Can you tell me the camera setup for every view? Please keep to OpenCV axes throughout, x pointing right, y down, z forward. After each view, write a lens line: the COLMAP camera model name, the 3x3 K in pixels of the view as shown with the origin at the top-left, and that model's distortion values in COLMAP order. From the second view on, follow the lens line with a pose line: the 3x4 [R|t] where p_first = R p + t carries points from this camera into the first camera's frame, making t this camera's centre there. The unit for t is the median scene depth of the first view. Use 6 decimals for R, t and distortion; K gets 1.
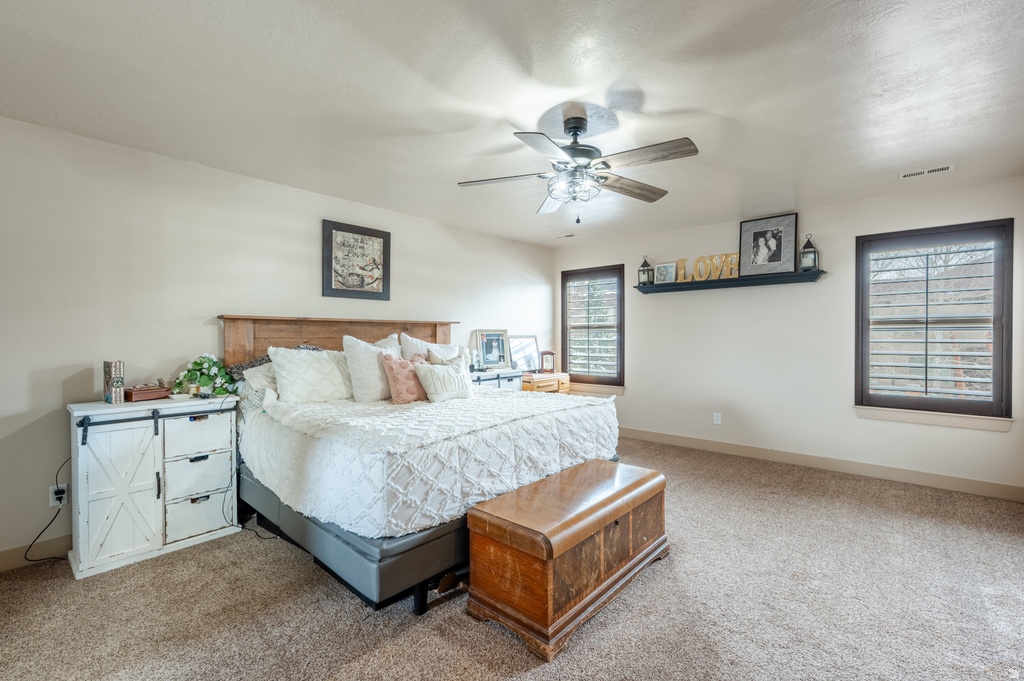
lens RADIAL K [[442.6, 0, 512.5], [0, 442.6, 341.1], [0, 0, 1]] dist [-0.004673, -0.000171]
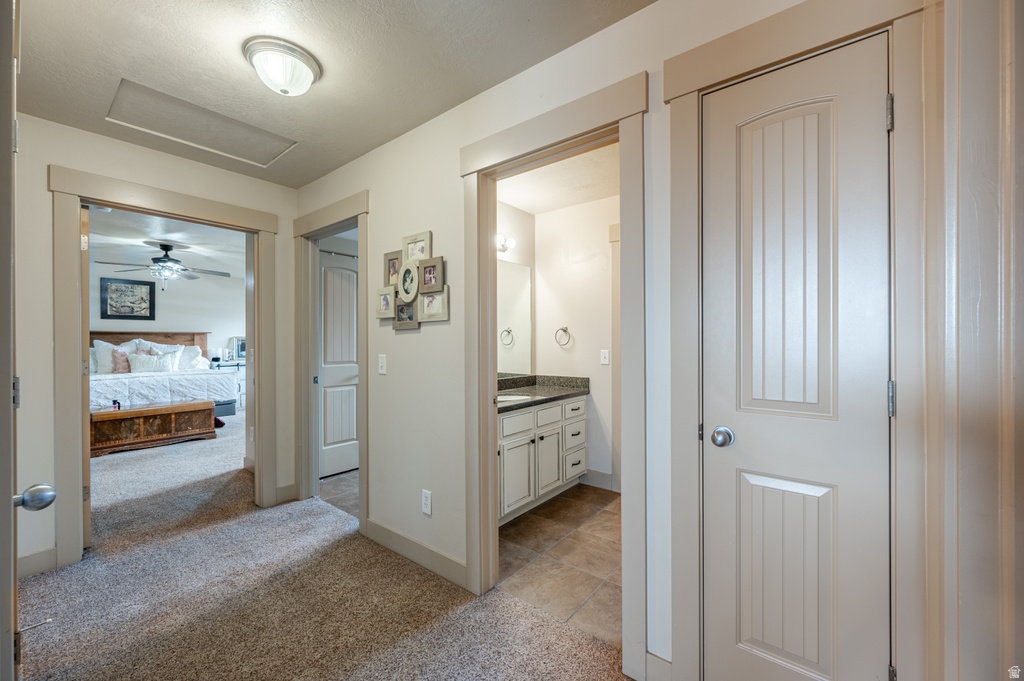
lens RADIAL K [[402.9, 0, 509.9], [0, 402.9, 344.0], [0, 0, 1]] dist [-0.002098, 0.000437]
pose [[0.999027, -0.000634, 0.044094, 1.127828], [0.000972, 0.999970, -0.007634, 0.016383], [-0.044088, 0.007669, 0.998998, -0.704139]]
